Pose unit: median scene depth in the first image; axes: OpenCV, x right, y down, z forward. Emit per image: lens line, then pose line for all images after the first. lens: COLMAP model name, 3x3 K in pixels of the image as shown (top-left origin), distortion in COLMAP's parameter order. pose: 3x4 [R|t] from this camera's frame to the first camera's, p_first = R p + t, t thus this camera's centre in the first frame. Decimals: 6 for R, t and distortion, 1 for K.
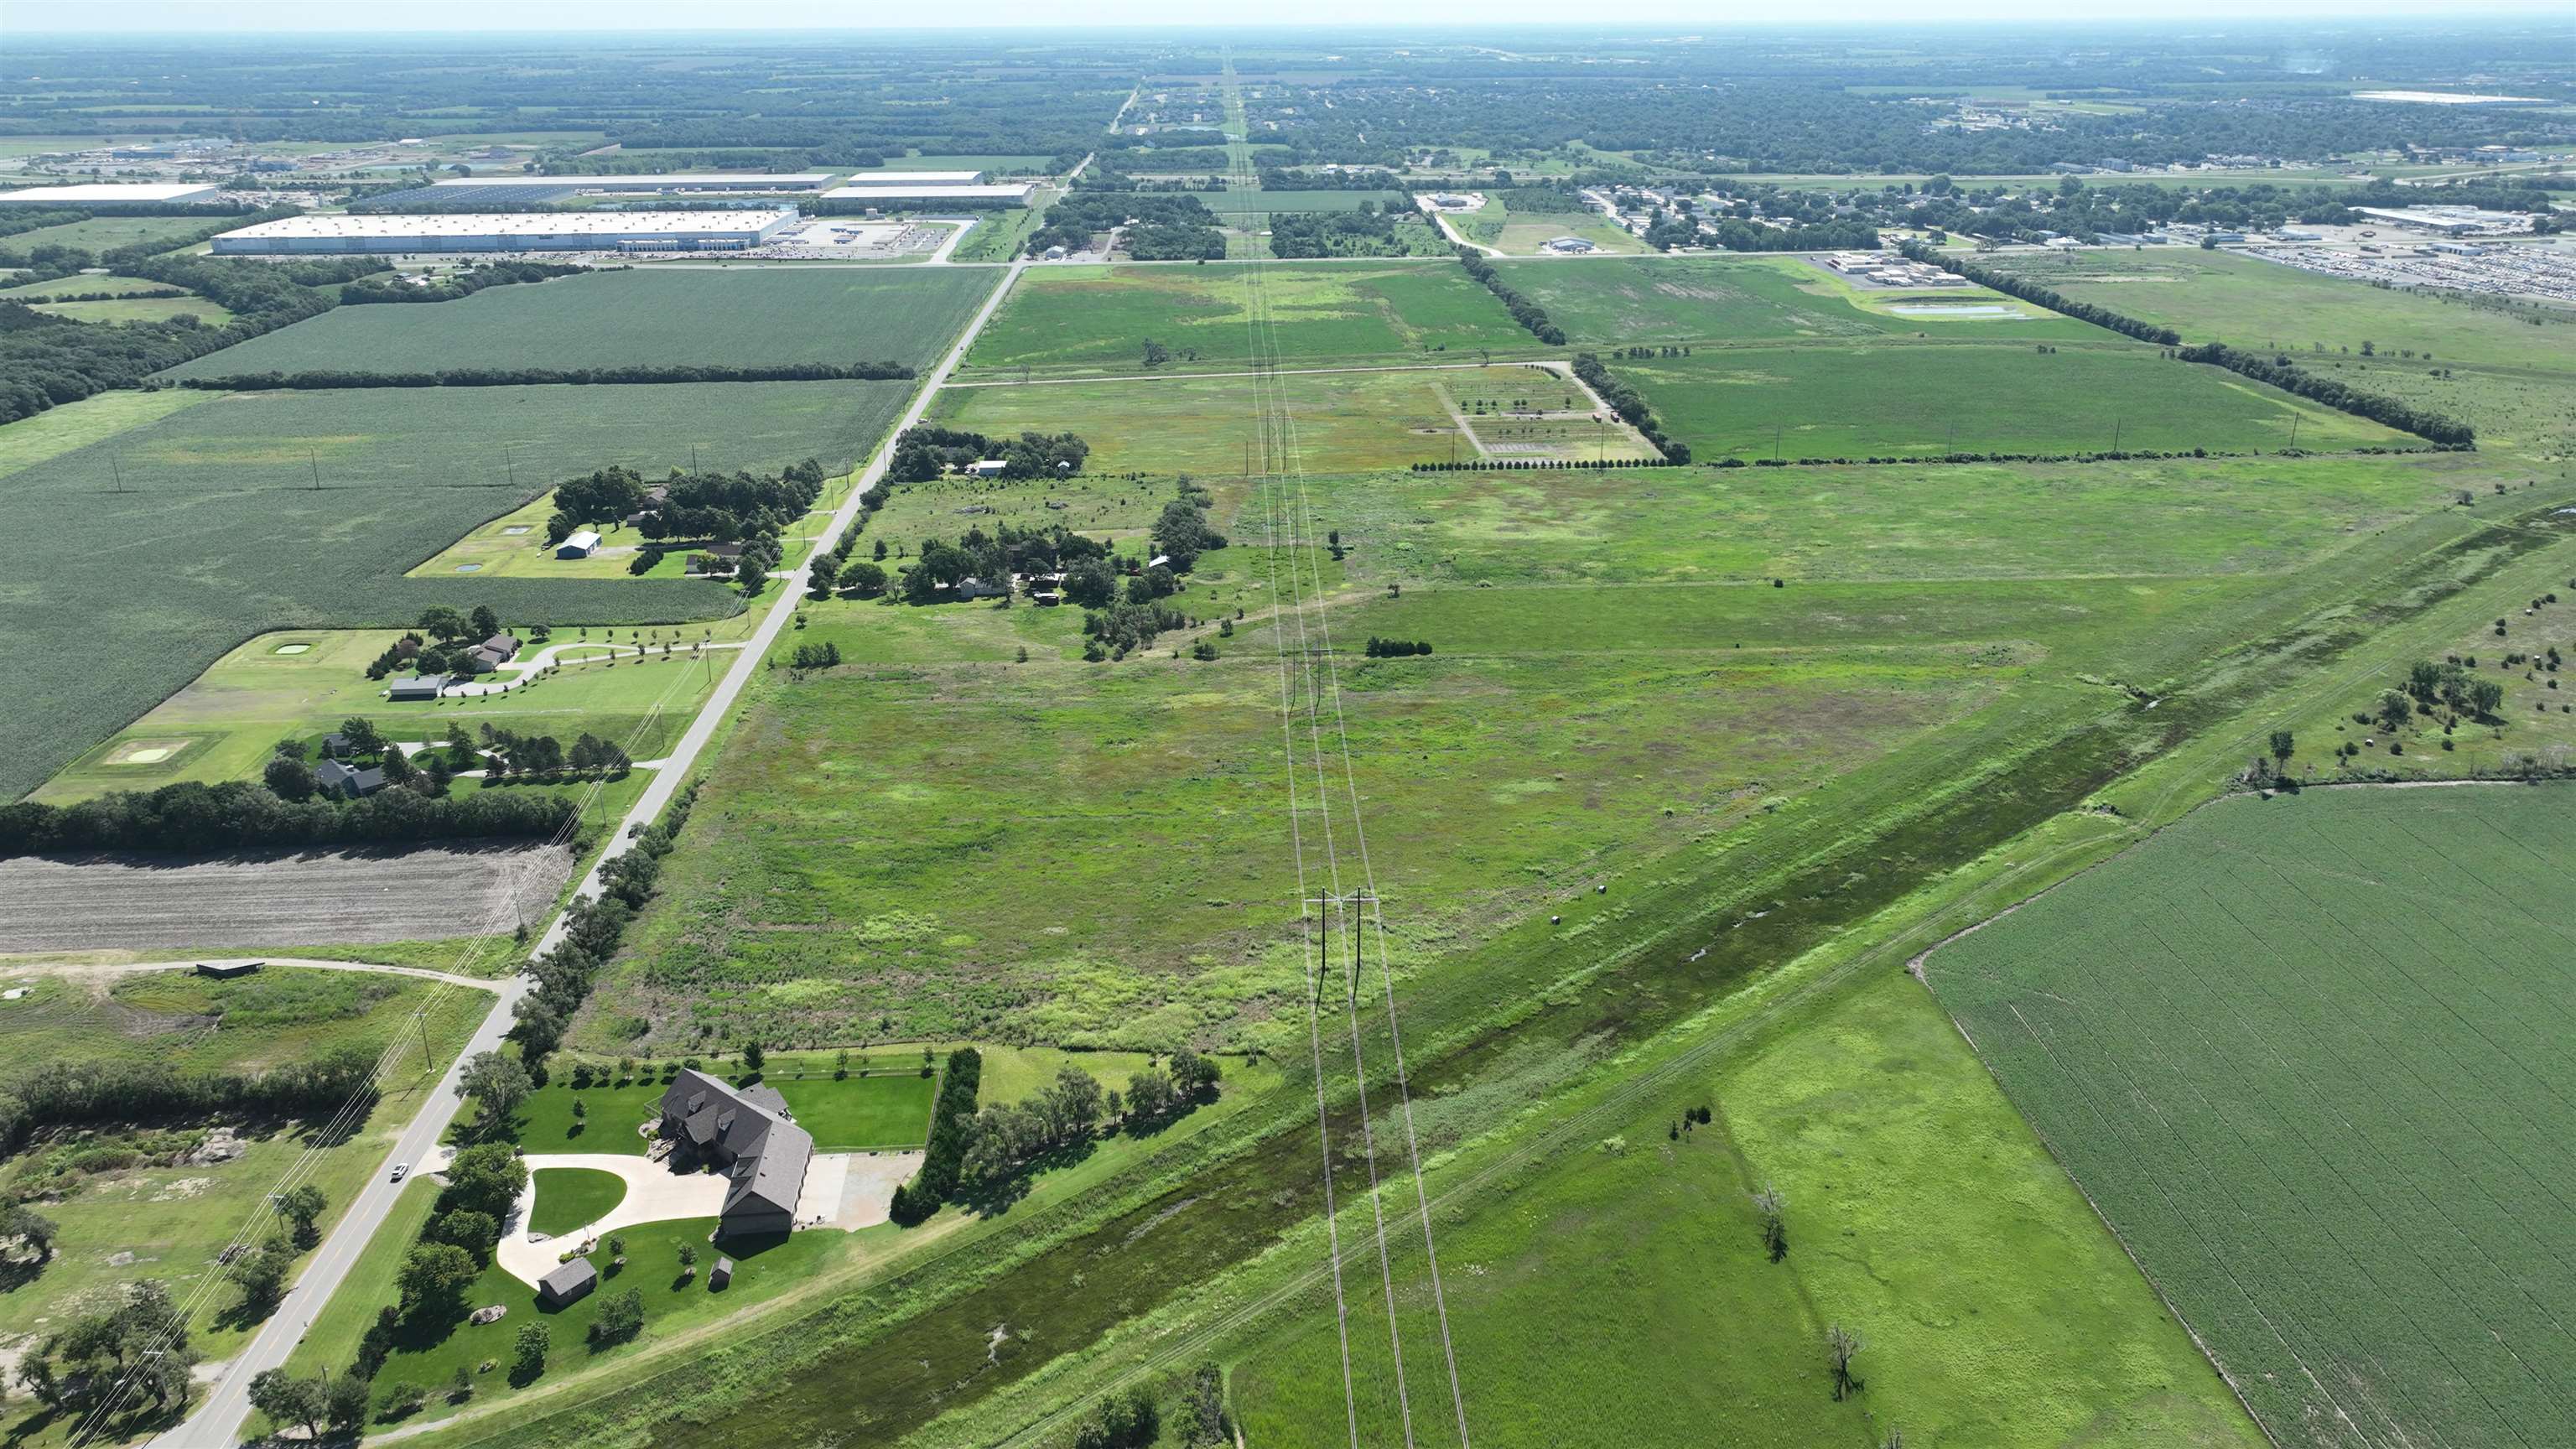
lens RADIAL K [[1806.5, 0, 1304.0], [0, 1806.5, 731.4], [0, 0, 1]] dist [-0.000149, 0.015373]
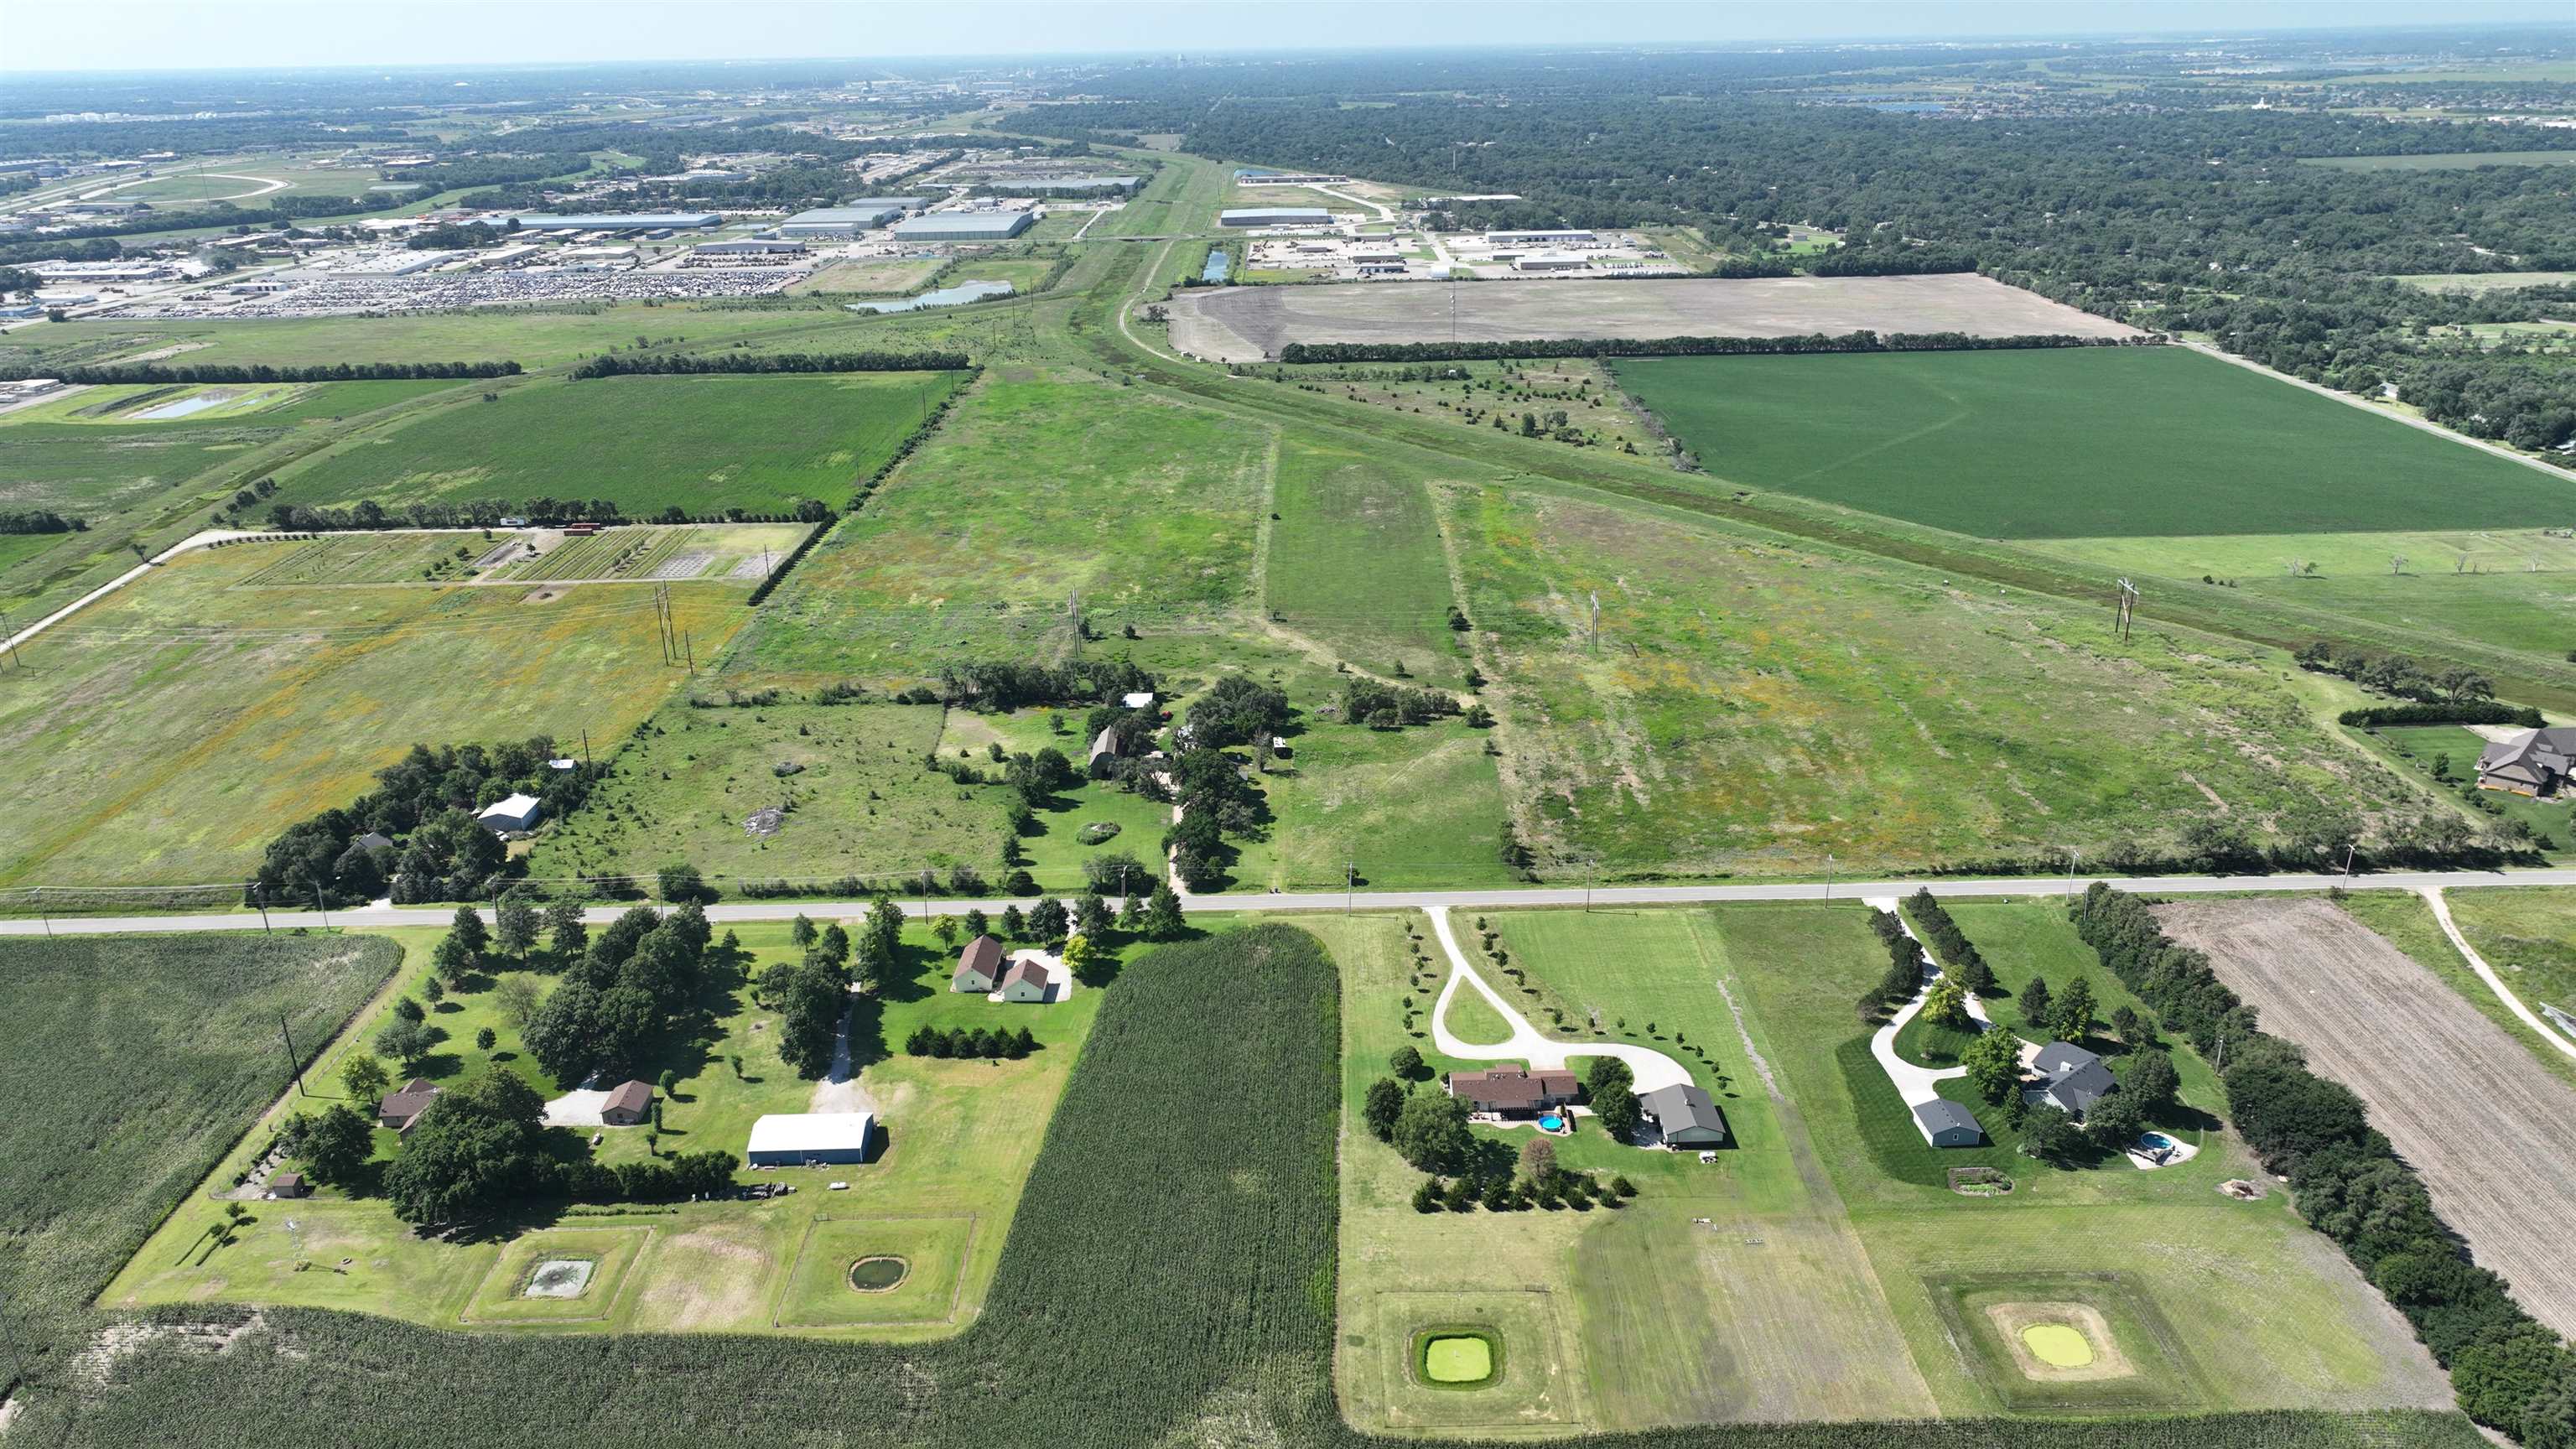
lens RADIAL K [[1806.5, 0, 1299.1], [0, 1806.5, 728.6], [0, 0, 1]] dist [-0.000149, 0.015373]
pose [[0.050144, -0.352509, 0.934464, -0.924537], [0.385697, 0.869891, 0.307453, -0.336834], [-0.921262, 0.345003, 0.179581, 0.893562]]
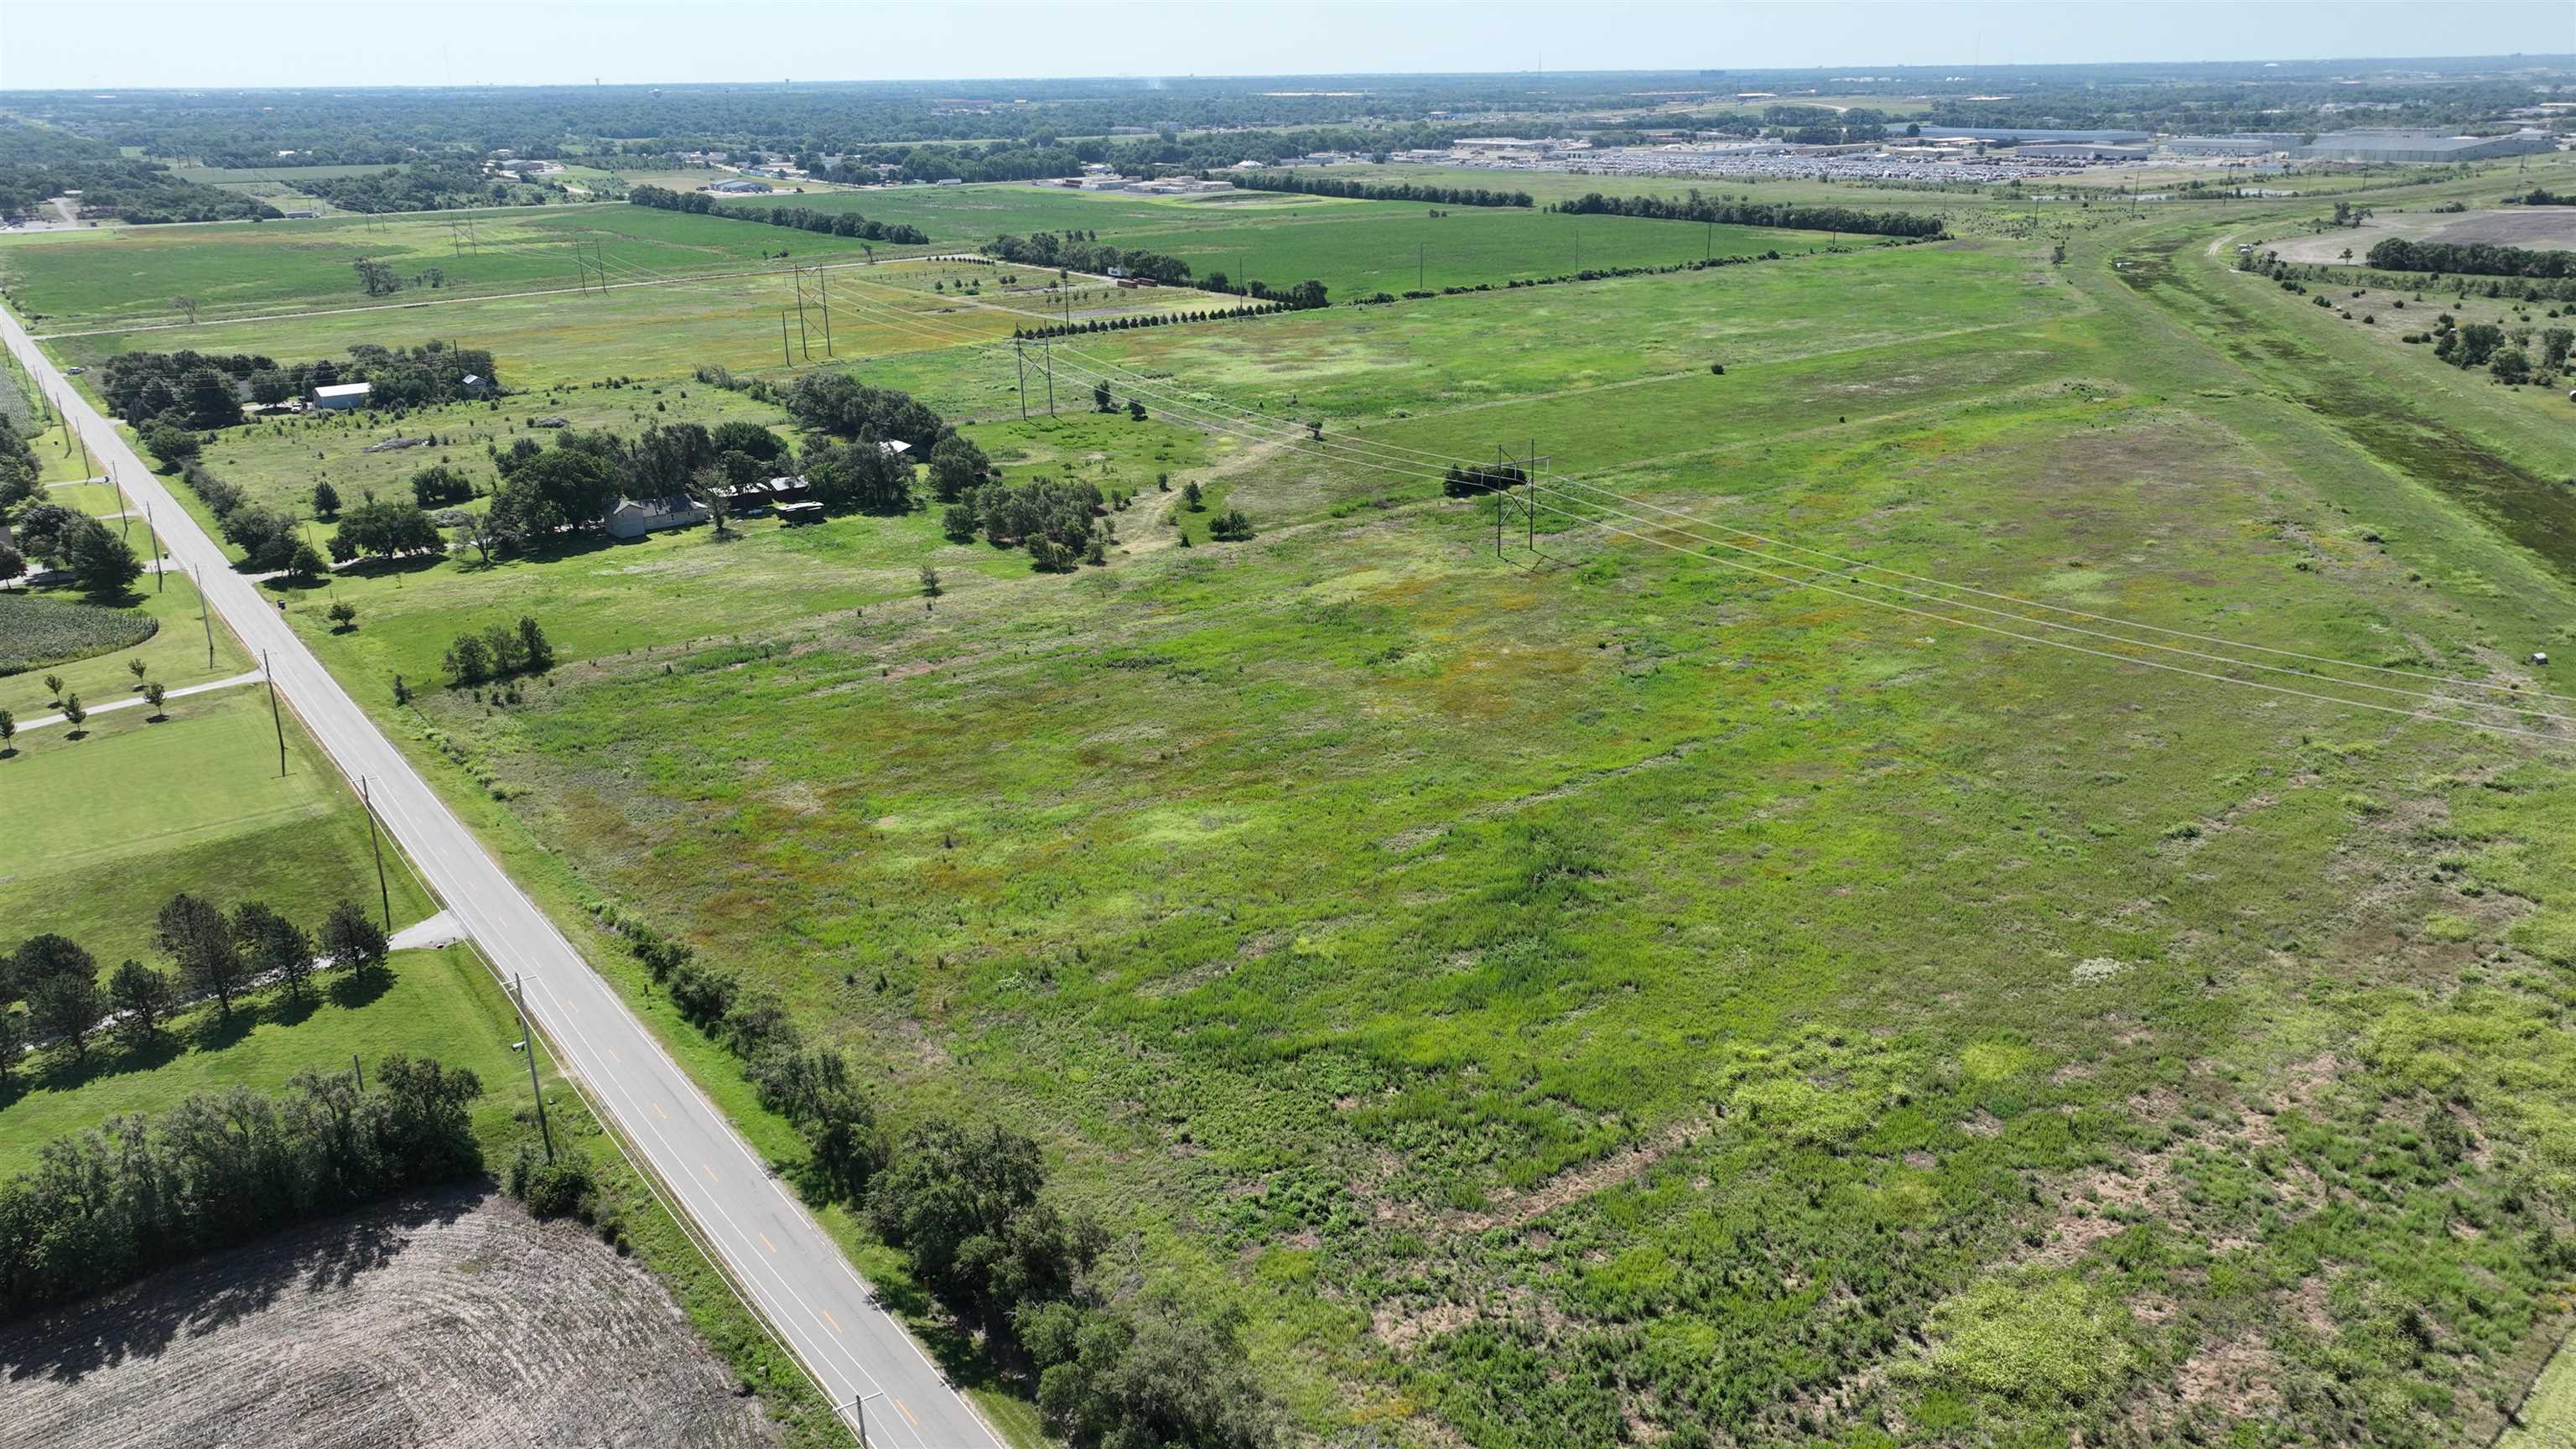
lens RADIAL K [[1806.5, 0, 1299.1], [0, 1806.5, 725.0], [0, 0, 1]] dist [-0.000149, 0.015373]
pose [[0.824582, -0.196832, 0.530397, -0.332808], [0.215907, 0.976053, 0.026558, 0.004849], [-0.522923, 0.092617, 0.847333, 0.506585]]
